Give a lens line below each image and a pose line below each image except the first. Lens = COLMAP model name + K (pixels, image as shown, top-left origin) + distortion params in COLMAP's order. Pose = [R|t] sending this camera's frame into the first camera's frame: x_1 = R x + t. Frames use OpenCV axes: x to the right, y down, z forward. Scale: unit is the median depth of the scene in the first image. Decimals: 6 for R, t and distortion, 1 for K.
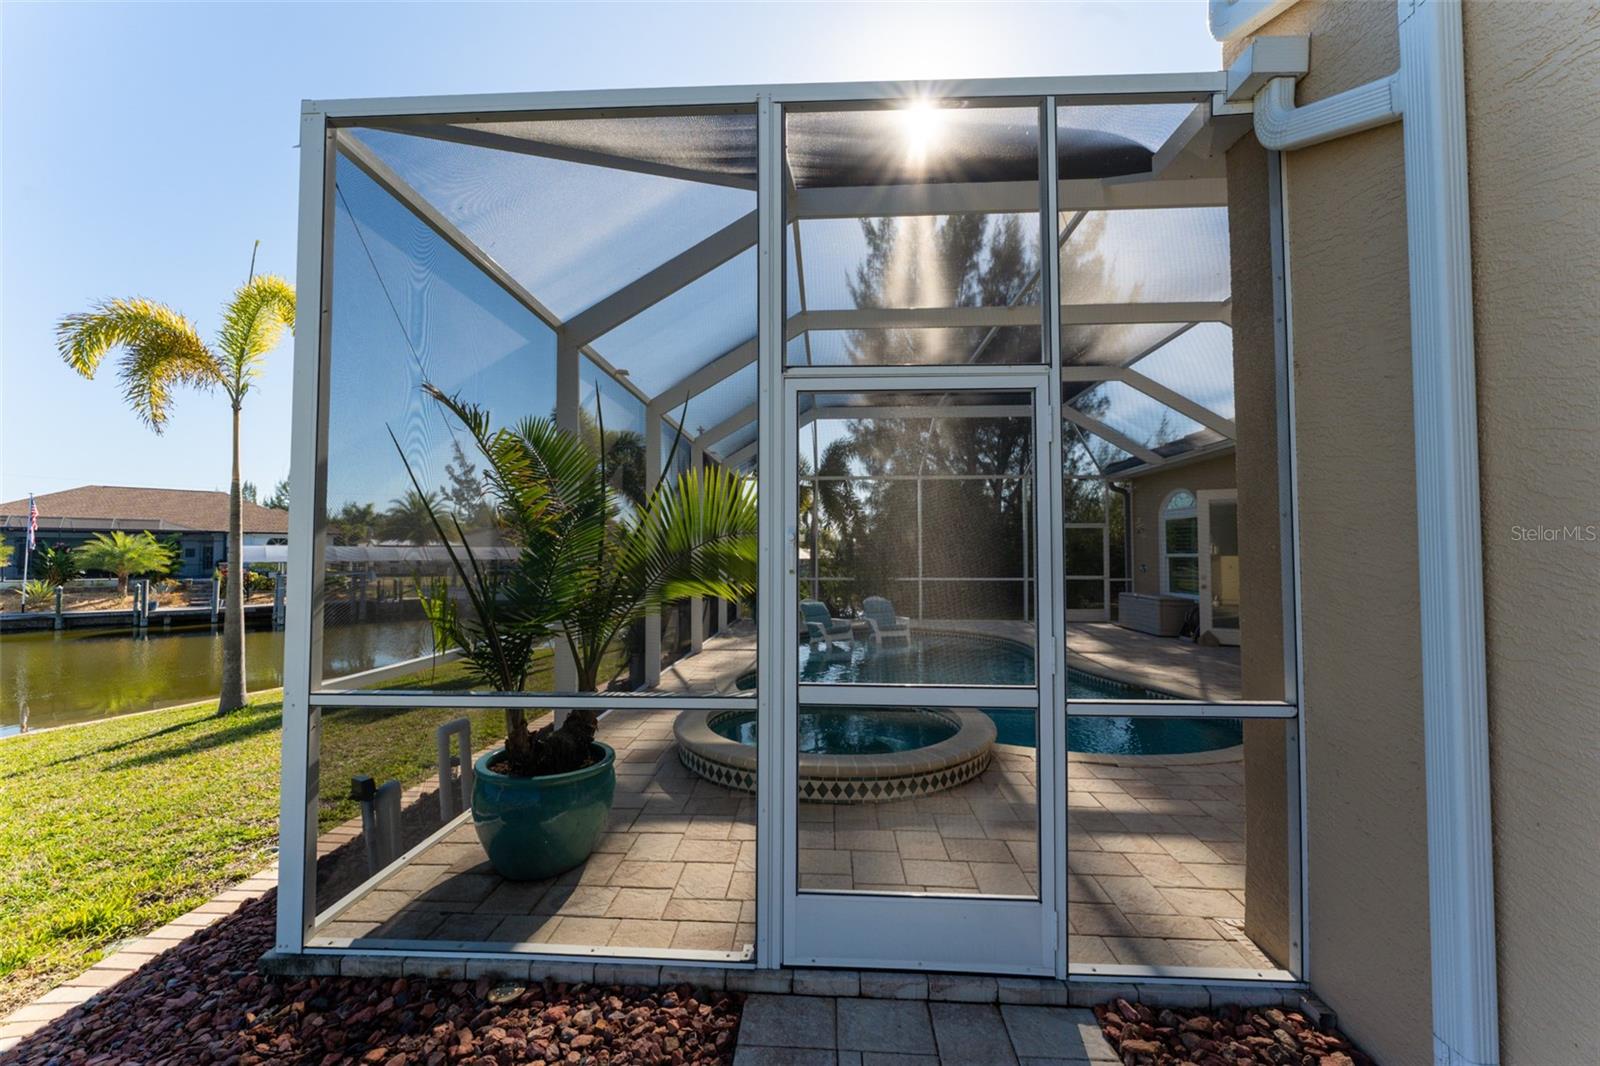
lens RADIAL K [[649.1, 0, 791.7], [0, 649.1, 533.7], [0, 0, 1]] dist [-0.025782, 0.000311]
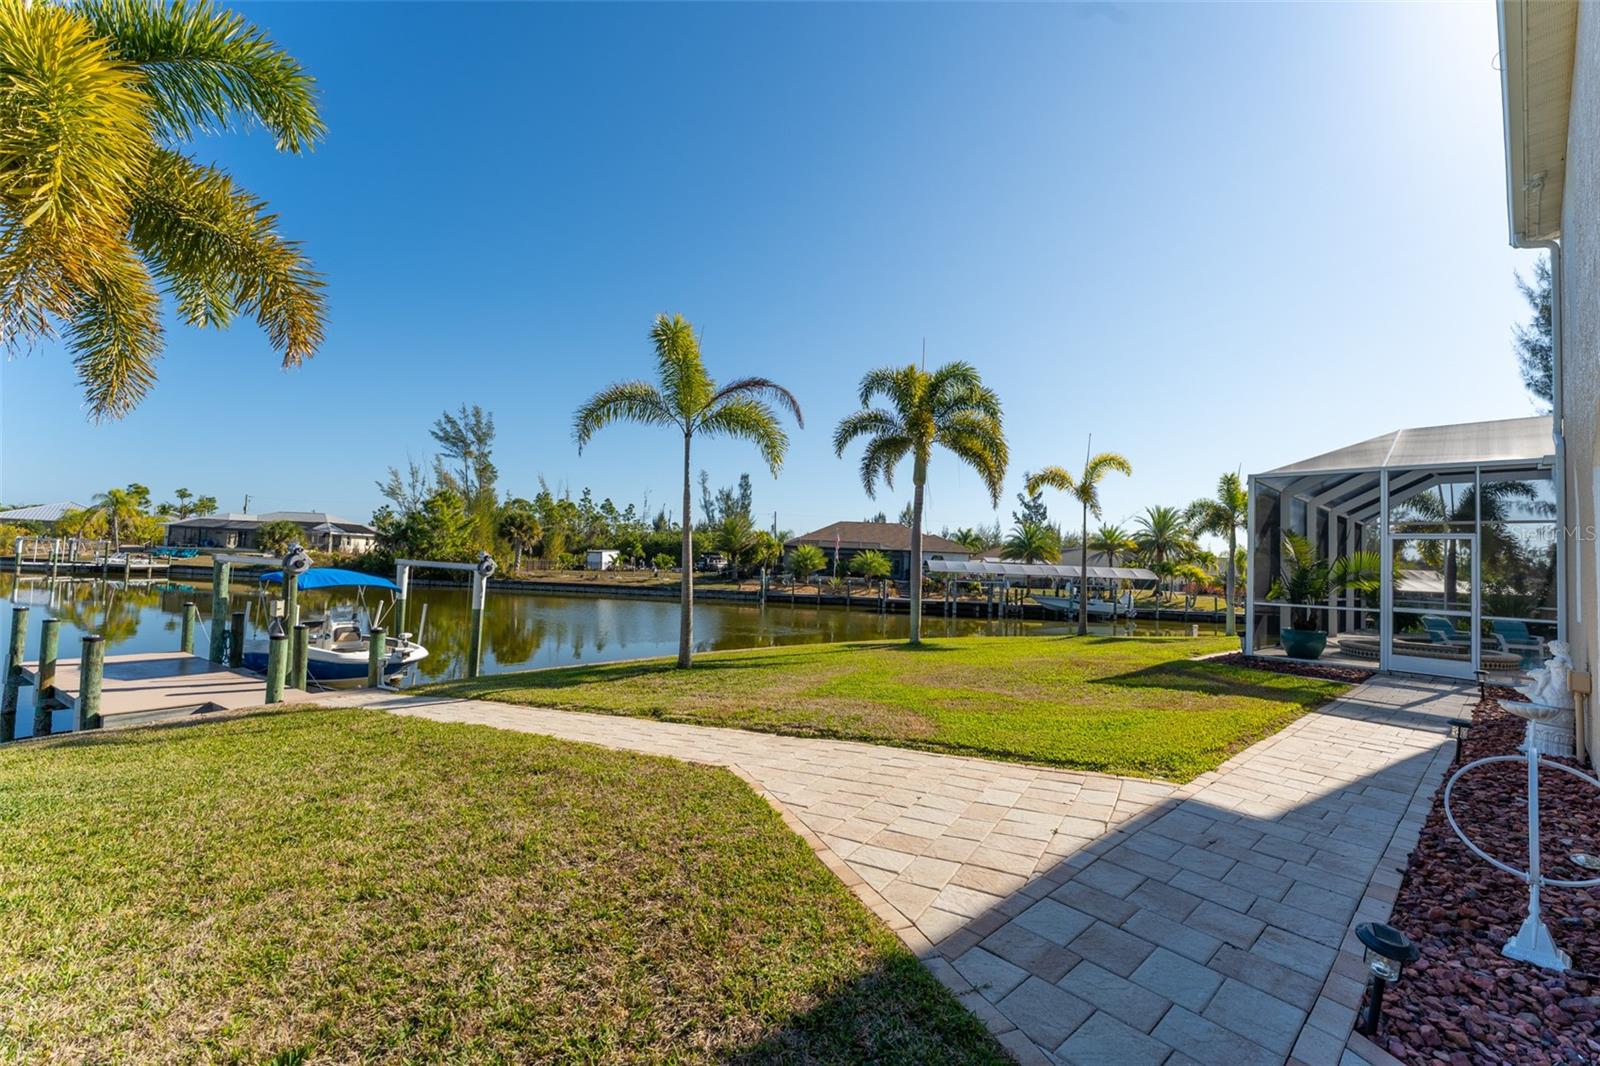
lens RADIAL K [[637.5, 0, 797.9], [0, 637.5, 533.8], [0, 0, 1]] dist [0.000125, -0.000421]
pose [[0.699338, -0.002825, -0.714785, 0.015784], [-0.018383, 0.999590, -0.021937, -0.005088], [0.714555, 0.028481, 0.699000, -0.277220]]
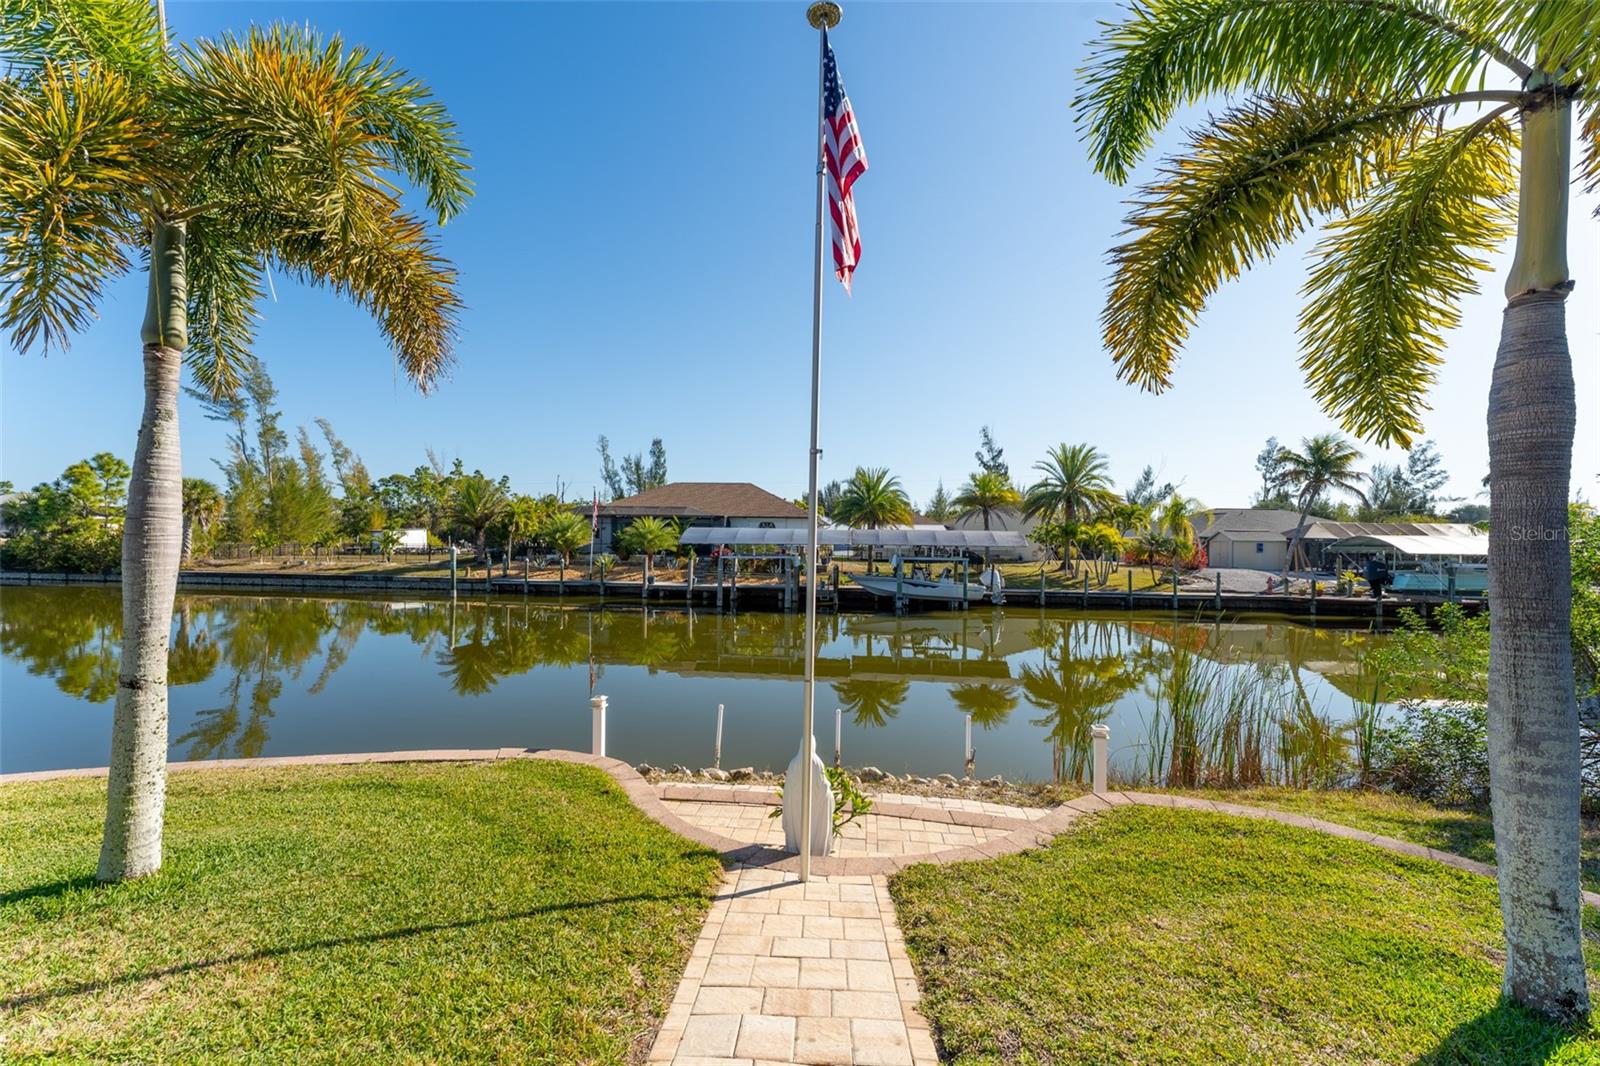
lens RADIAL K [[635.3, 0, 795.3], [0, 635.3, 539.3], [0, 0, 1]] dist [-0.001433, 0.000028]
pose [[0.677794, 0.009757, -0.735187, 0.011633], [0.010192, 0.999691, 0.022663, 0.016310], [0.735182, -0.022854, 0.677485, 0.413597]]
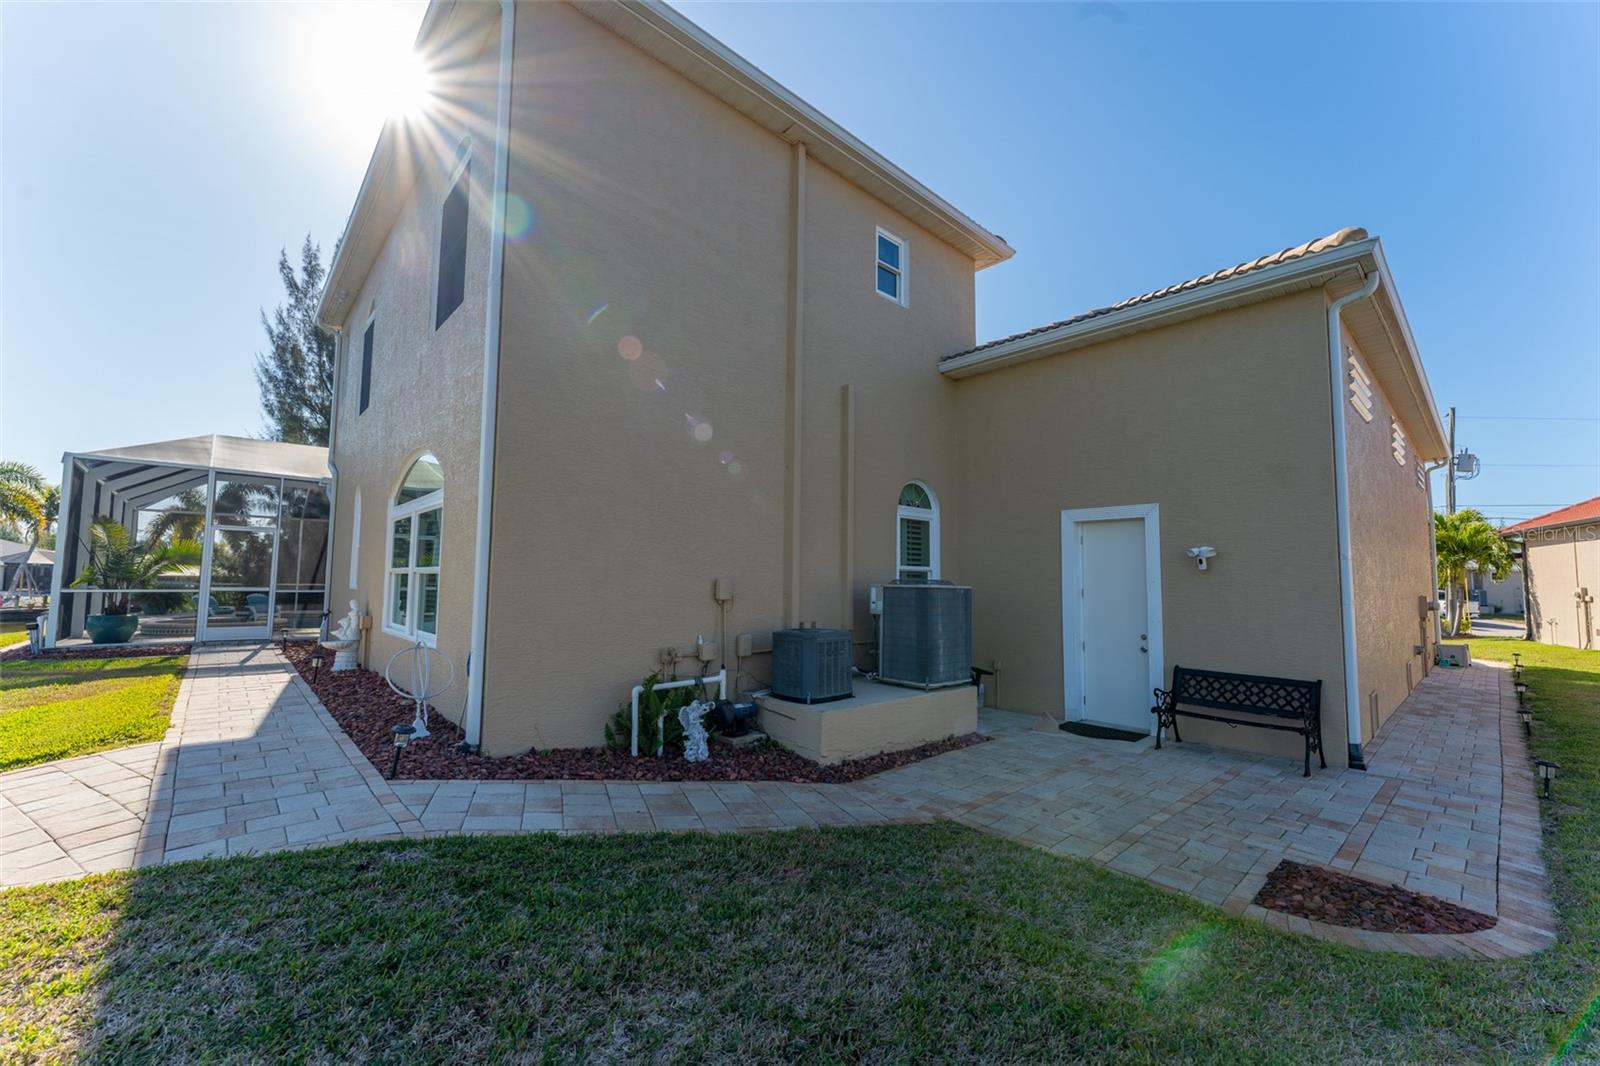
lens RADIAL K [[635.3, 0, 795.3], [0, 635.3, 539.3], [0, 0, 1]] dist [-0.001433, 0.000028]
pose [[0.700601, 0.056404, 0.711321, -0.022098], [-0.036078, 0.998396, -0.043633, -0.004983], [-0.712641, 0.004906, 0.701512, -0.335186]]
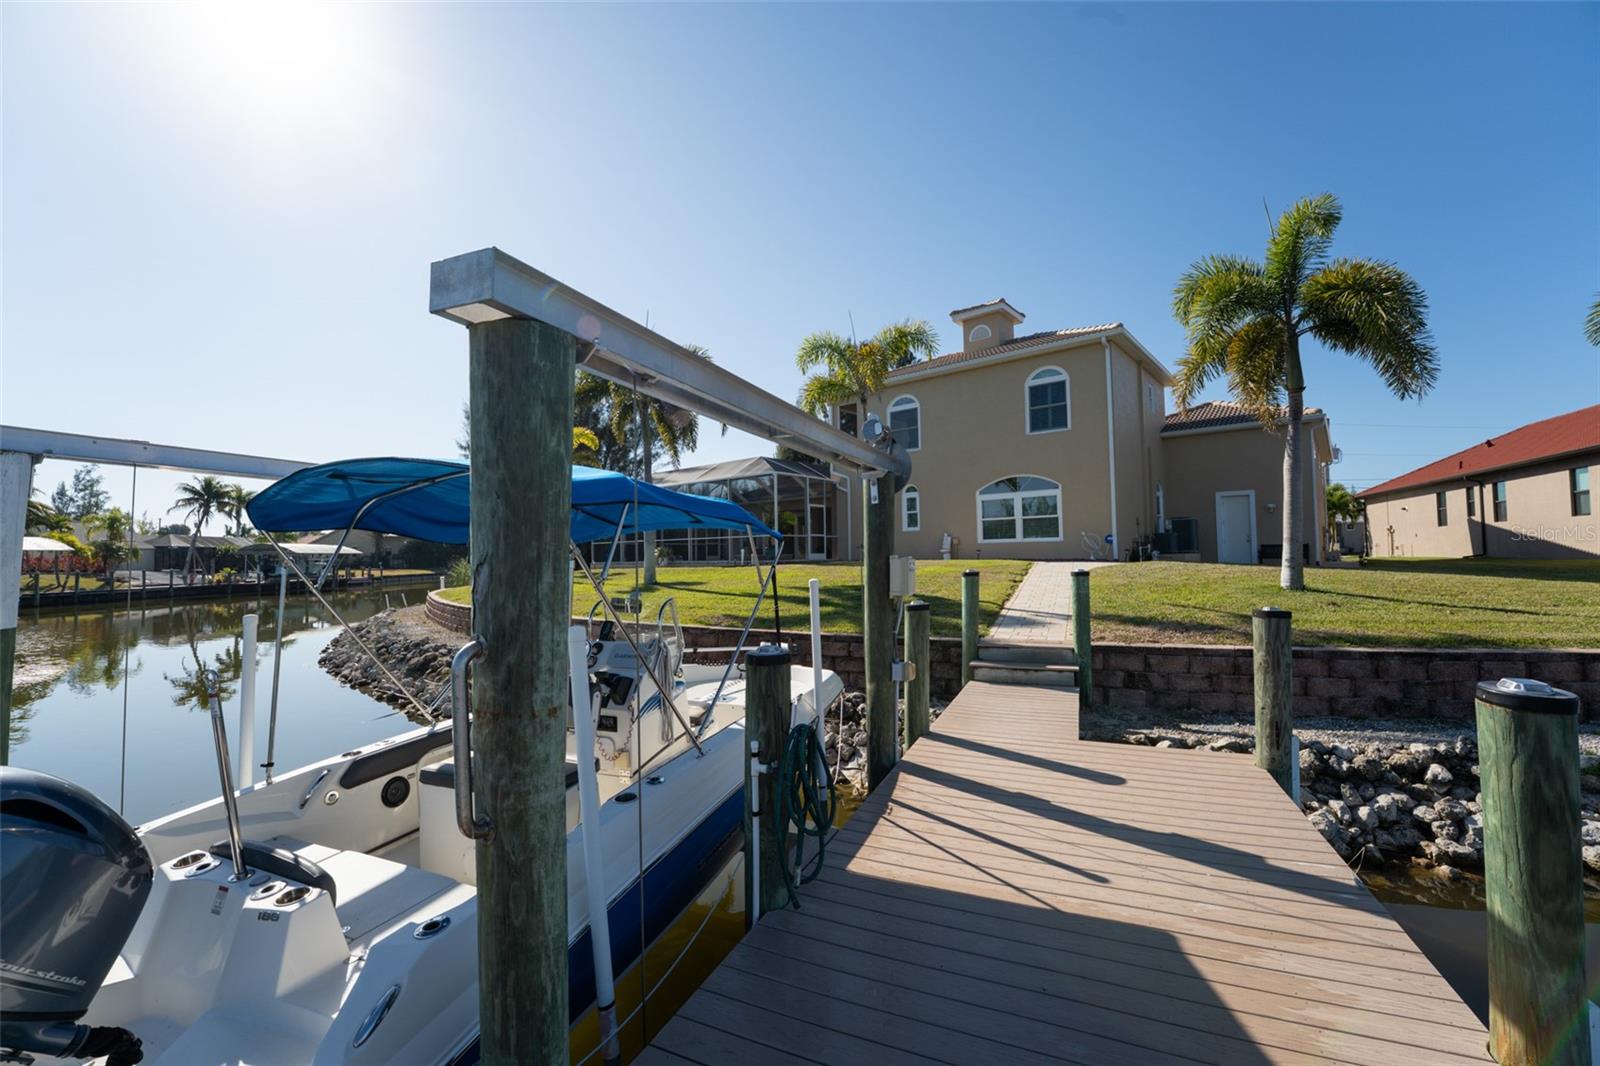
lens RADIAL K [[648.5, 0, 795.4], [0, 648.5, 535.7], [0, 0, 1]] dist [-0.030984, 0.004699]
pose [[0.612237, 0.015822, 0.790516, -0.523692], [-0.011290, 0.999873, -0.011269, 0.024406], [-0.790593, -0.002026, 0.612338, -0.302634]]
